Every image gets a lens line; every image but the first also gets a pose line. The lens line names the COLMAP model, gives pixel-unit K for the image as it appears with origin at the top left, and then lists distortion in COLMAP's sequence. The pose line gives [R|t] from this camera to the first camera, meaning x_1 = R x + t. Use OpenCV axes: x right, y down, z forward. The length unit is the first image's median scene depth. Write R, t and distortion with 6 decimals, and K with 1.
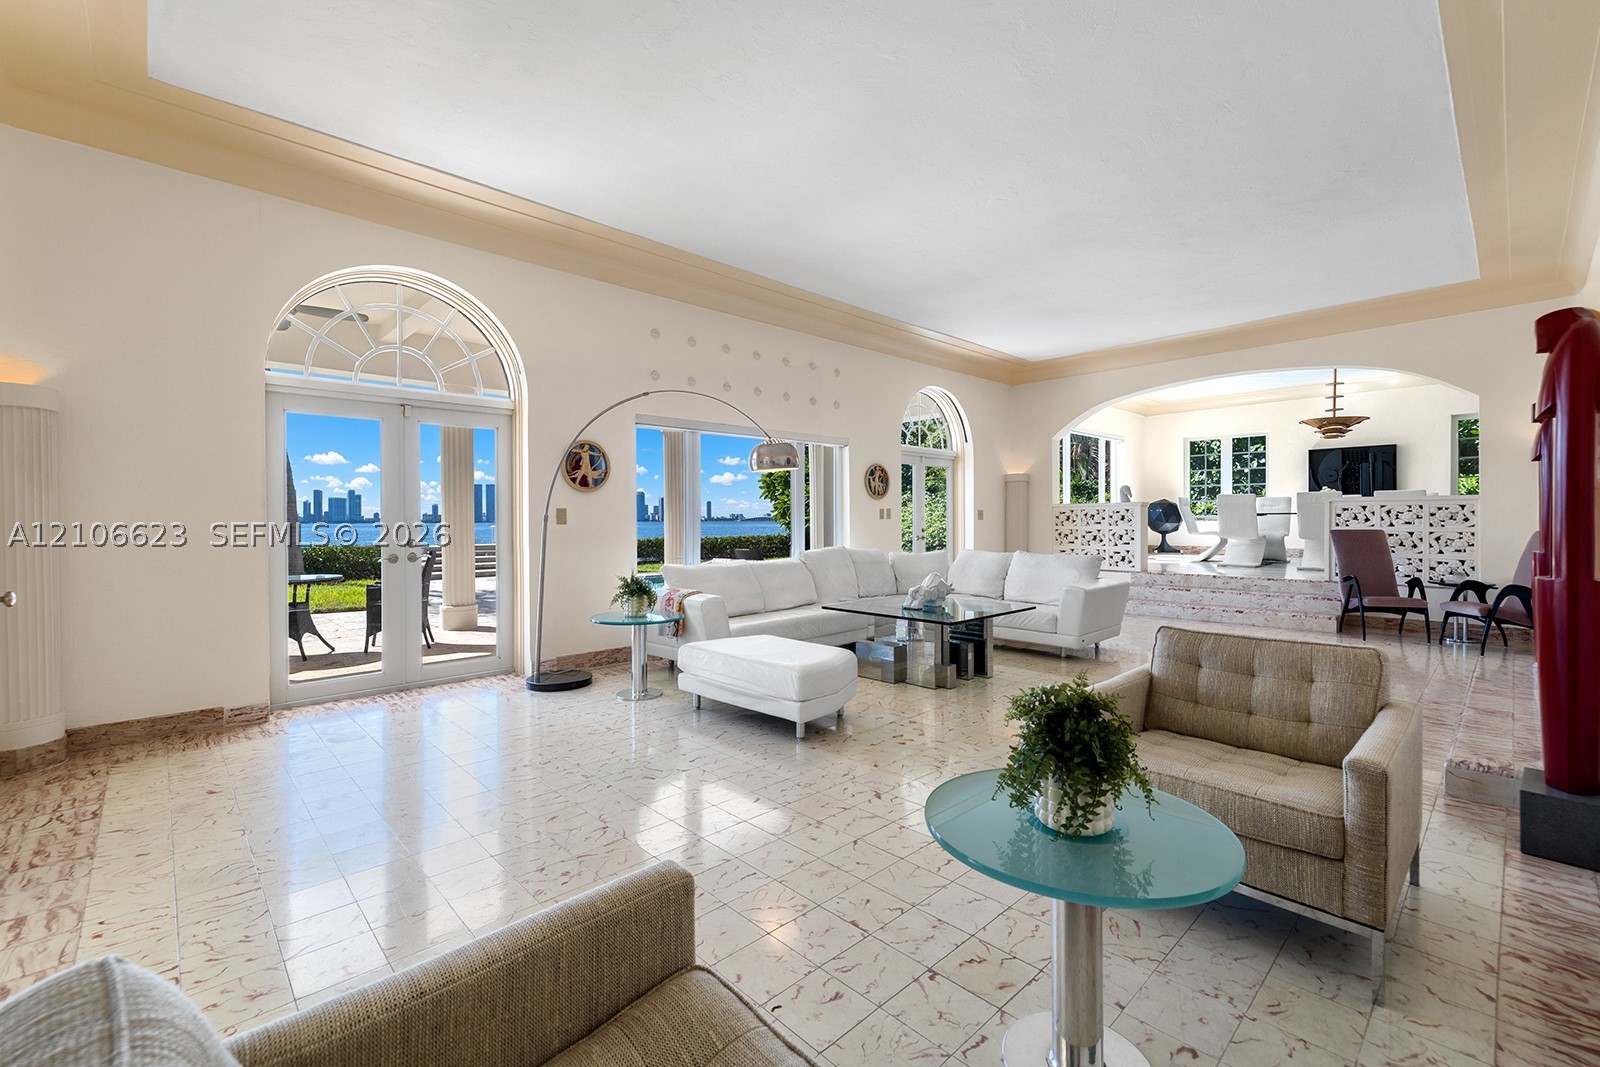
lens RADIAL K [[685.4, 0, 800.4], [0, 685.4, 529.9], [0, 0, 1]] dist [-0.000386, -0.000102]
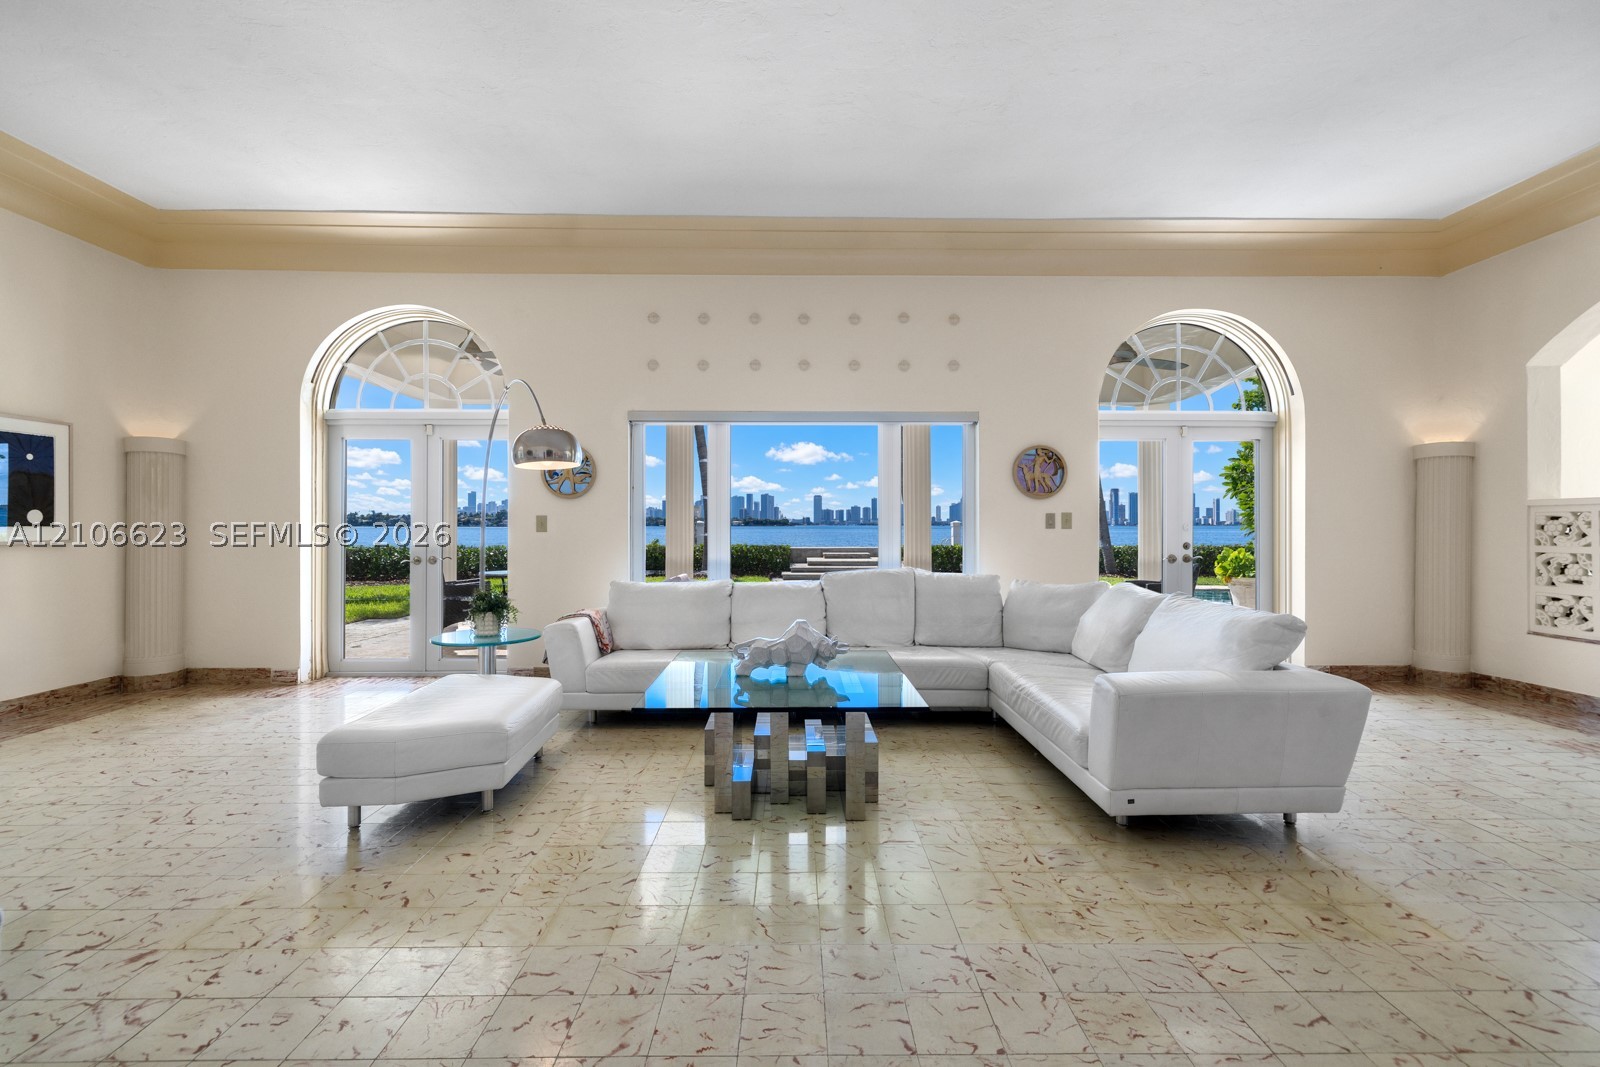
lens RADIAL K [[685.4, 0, 799.7], [0, 685.4, 524.9], [0, 0, 1]] dist [-0.000386, -0.000102]
pose [[0.730252, 0.006285, -0.683149, 0.391476], [-0.014661, 0.999872, -0.006473, -0.011415], [0.683020, 0.014743, 0.730251, 0.357620]]
